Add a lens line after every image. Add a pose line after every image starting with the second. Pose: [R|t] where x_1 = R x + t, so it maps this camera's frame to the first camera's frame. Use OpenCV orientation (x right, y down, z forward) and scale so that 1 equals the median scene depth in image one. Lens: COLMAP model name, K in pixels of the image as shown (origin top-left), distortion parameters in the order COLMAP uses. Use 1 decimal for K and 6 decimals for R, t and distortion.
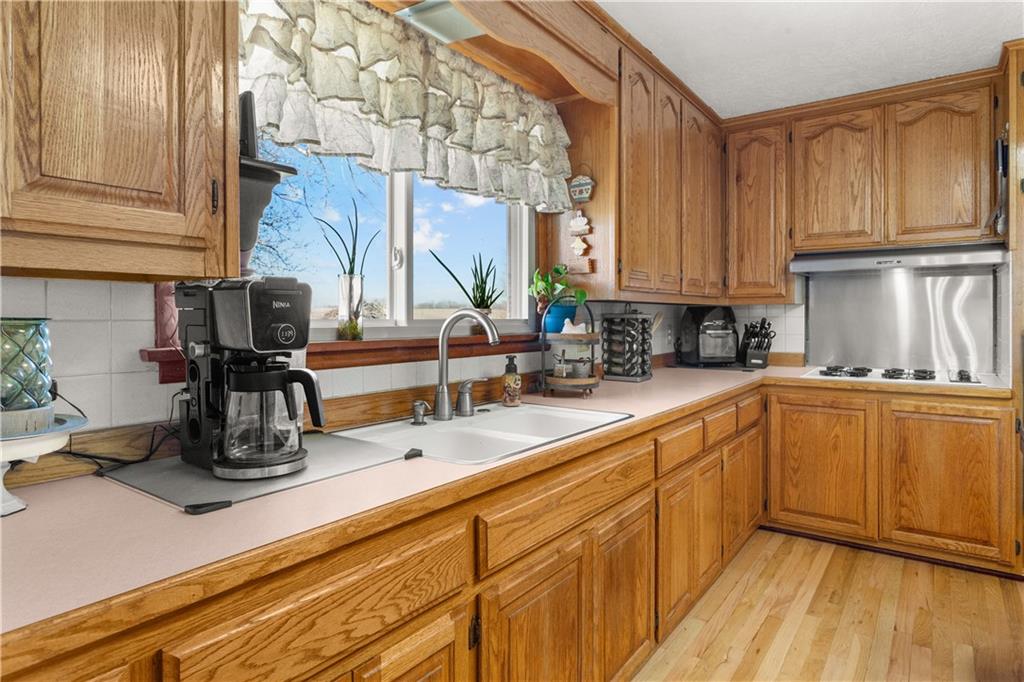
lens RADIAL K [[583.6, 0, 507.2], [0, 583.6, 318.1], [0, 0, 1]] dist [-0.013803, 0.007869]
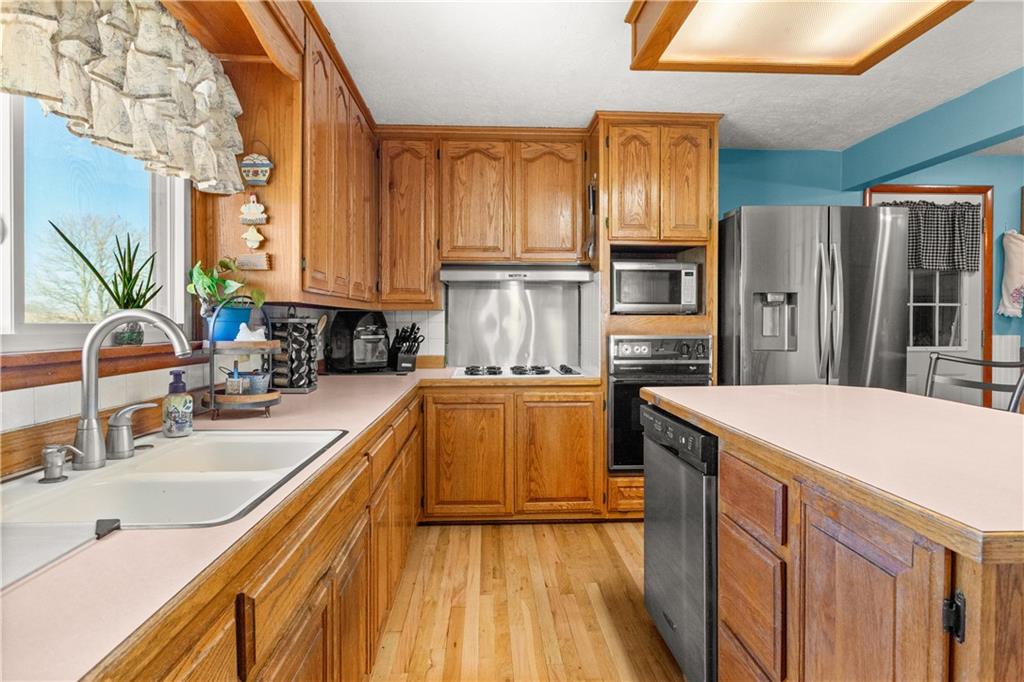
lens RADIAL K [[583.6, 0, 510.8], [0, 583.6, 326.3], [0, 0, 1]] dist [-0.013803, 0.007869]
pose [[0.775517, -0.002079, 0.631323, -0.114733], [-0.000420, 0.999993, 0.003808, 0.001925], [-0.631326, -0.003219, 0.775511, 0.108301]]
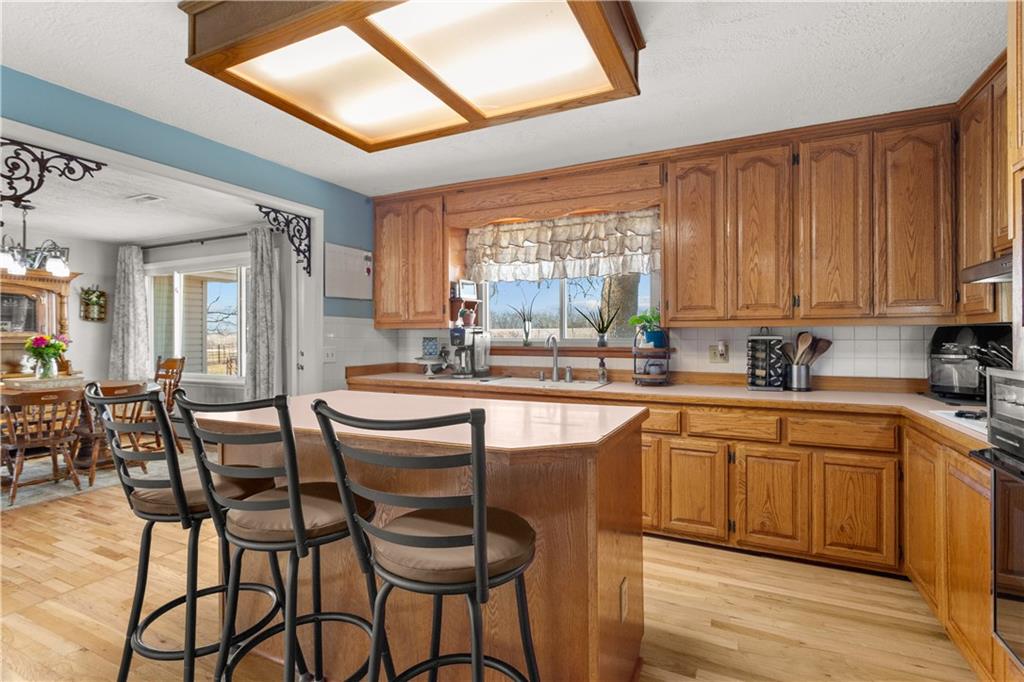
lens RADIAL K [[491.1, 0, 513.5], [0, 491.1, 335.7], [0, 0, 1]] dist [0.002543, 0.000911]
pose [[0.187570, 0.002337, -0.982249, 1.302098], [0.002973, 0.999991, 0.002947, -0.013875], [0.982247, -0.003473, 0.187561, 0.341933]]
